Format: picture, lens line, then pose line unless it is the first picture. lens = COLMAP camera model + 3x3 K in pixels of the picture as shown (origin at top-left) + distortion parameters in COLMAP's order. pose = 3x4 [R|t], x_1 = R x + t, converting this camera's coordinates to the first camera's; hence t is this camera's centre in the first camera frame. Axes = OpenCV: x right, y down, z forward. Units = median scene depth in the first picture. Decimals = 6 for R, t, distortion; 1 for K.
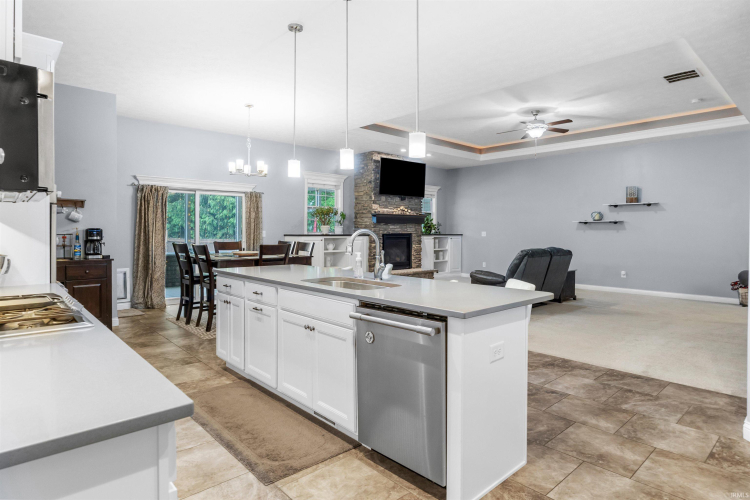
lens RADIAL K [[424.2, 0, 373.4], [0, 424.2, 234.6], [0, 0, 1]] dist [0.000786, 0.000071]
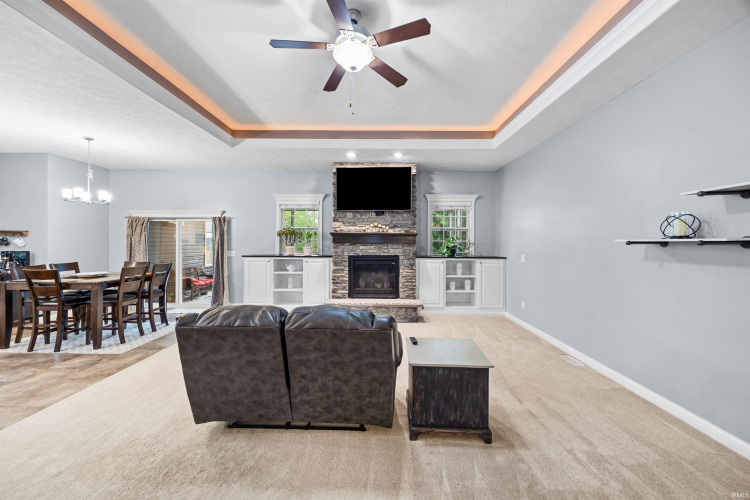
lens RADIAL K [[299.3, 0, 376.5], [0, 299.3, 247.8], [0, 0, 1]] dist [-0.003691, -0.000609]
pose [[0.737227, 0.011907, -0.675540, 0.459262], [-0.010253, 0.999927, 0.006435, -0.021530], [0.675567, 0.002182, 0.737296, 0.564411]]
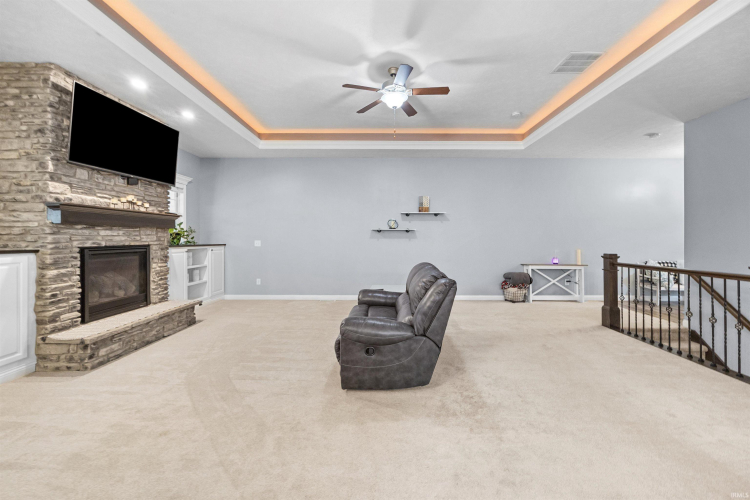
lens RADIAL K [[299.3, 0, 386.1], [0, 299.3, 239.6], [0, 0, 1]] dist [-0.003691, -0.000609]
pose [[0.667675, -0.004527, 0.744439, 0.001849], [0.008220, 0.999965, -0.001292, -0.006812], [-0.744408, 0.006982, 0.667689, 0.499726]]
